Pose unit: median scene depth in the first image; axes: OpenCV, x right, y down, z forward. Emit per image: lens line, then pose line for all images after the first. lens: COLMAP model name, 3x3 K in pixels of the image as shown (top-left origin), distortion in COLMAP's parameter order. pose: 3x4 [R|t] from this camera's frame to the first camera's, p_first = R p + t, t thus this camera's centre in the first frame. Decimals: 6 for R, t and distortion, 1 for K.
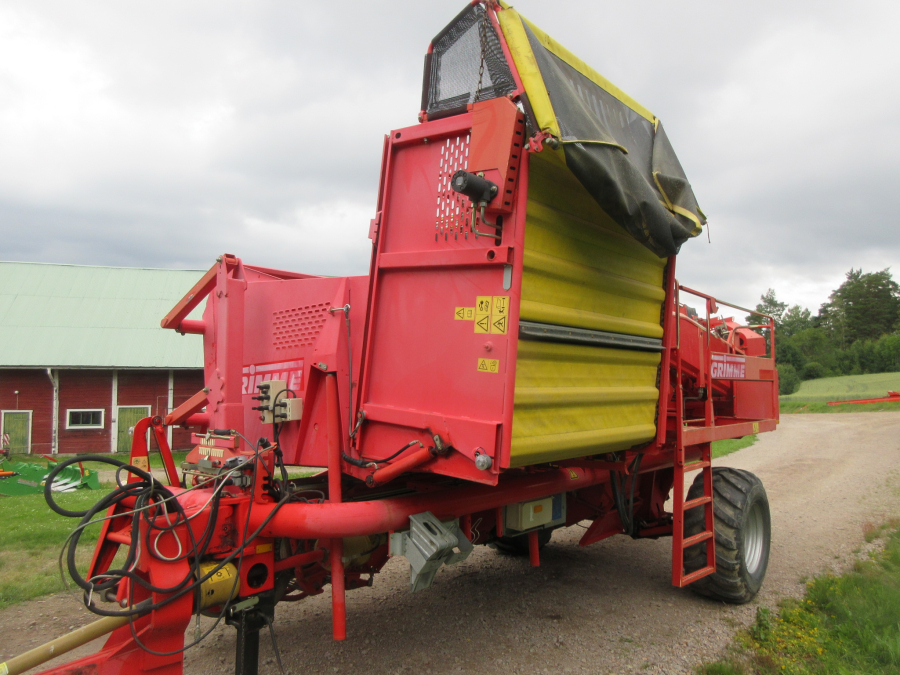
lens RADIAL K [[678.0, 0, 448.3], [0, 678.0, 333.8], [0, 0, 1]] dist [0.009910, 0.002281]
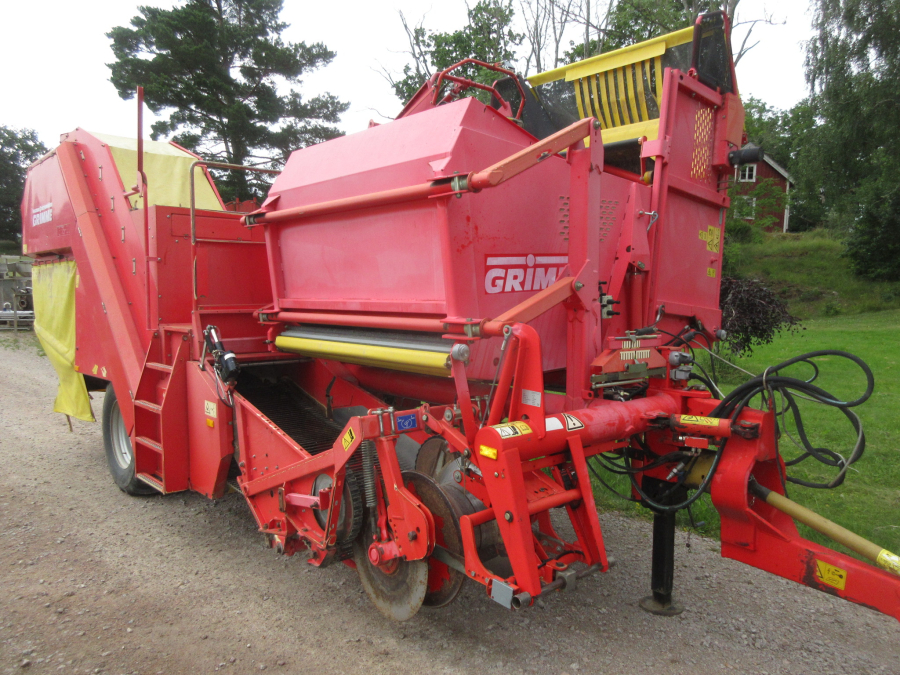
lens RADIAL K [[678.0, 0, 448.3], [0, 678.0, 333.8], [0, 0, 1]] dist [0.009910, 0.002281]
pose [[0.140843, -0.057122, 0.988383, -1.202685], [-0.087945, 0.993666, 0.069960, 0.100165], [-0.986118, -0.096777, 0.134928, 1.067043]]
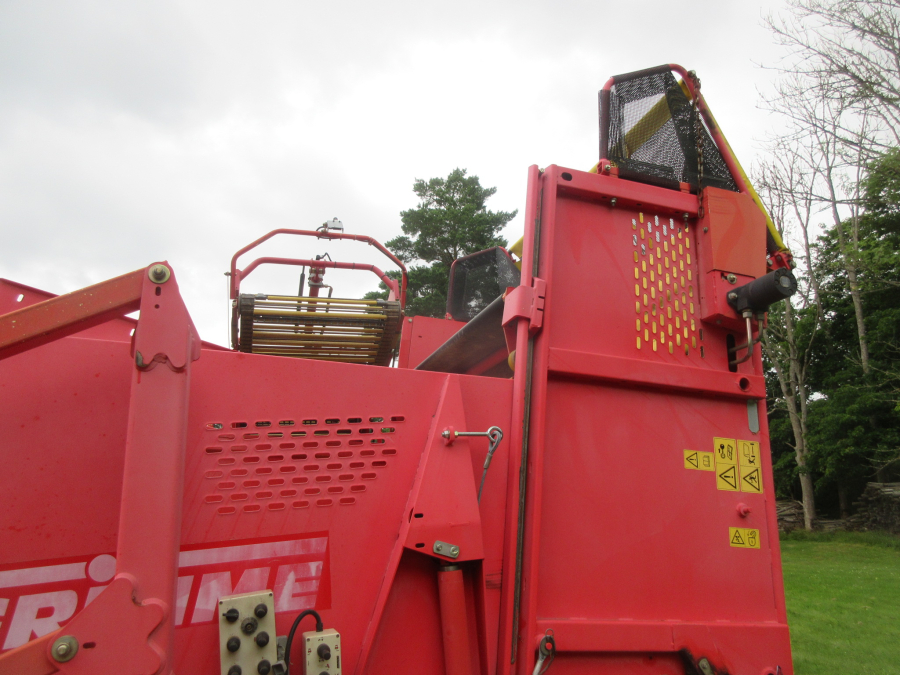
lens RADIAL K [[661.8, 0, 435.0], [0, 661.8, 340.2], [0, 0, 1]] dist [0.009677, 0.003371]
pose [[0.533779, 0.198353, 0.822032, -0.566441], [-0.031017, 0.976039, -0.215374, 0.003660], [-0.845055, 0.089466, 0.527141, 0.696695]]
